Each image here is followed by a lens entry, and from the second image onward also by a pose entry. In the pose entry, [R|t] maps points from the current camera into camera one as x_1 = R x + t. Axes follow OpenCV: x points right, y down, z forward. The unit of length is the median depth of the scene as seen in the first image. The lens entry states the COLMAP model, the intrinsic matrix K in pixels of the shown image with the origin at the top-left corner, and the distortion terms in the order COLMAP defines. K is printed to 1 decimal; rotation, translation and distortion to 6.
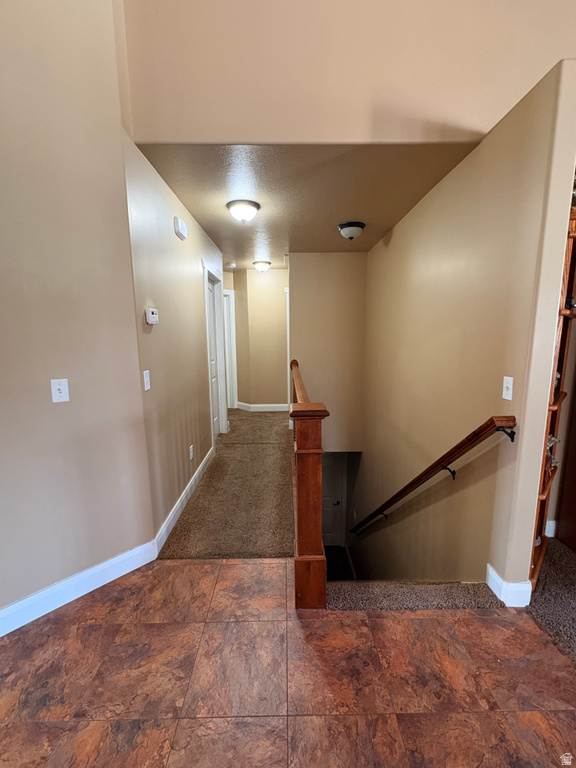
lens RADIAL K [[320.8, 0, 290.1], [0, 320.8, 382.7], [0, 0, 1]] dist [0.000964, 0.000434]
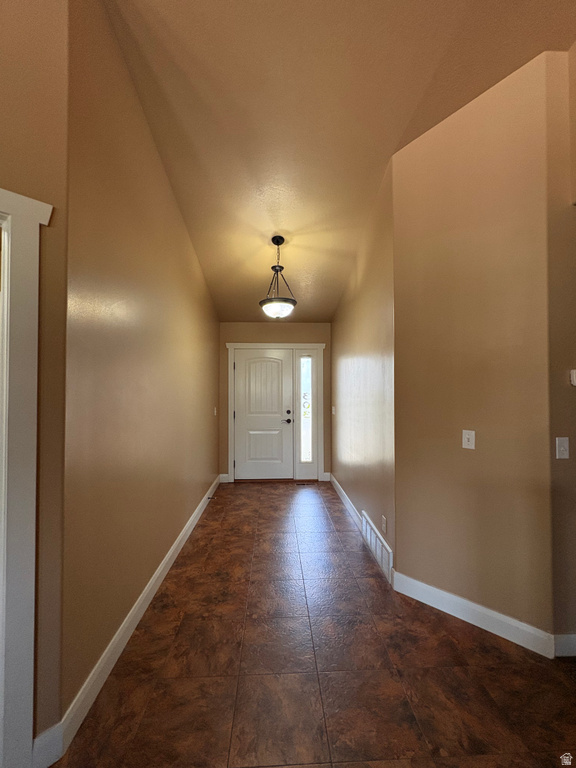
lens RADIAL K [[320.8, 0, 288.6], [0, 320.8, 387.1], [0, 0, 1]] dist [0.000964, 0.000434]
pose [[0.031847, -0.003229, -0.999488, 0.580931], [-0.151889, 0.988365, -0.008033, -0.068523], [0.987884, 0.152067, 0.030986, 0.257034]]
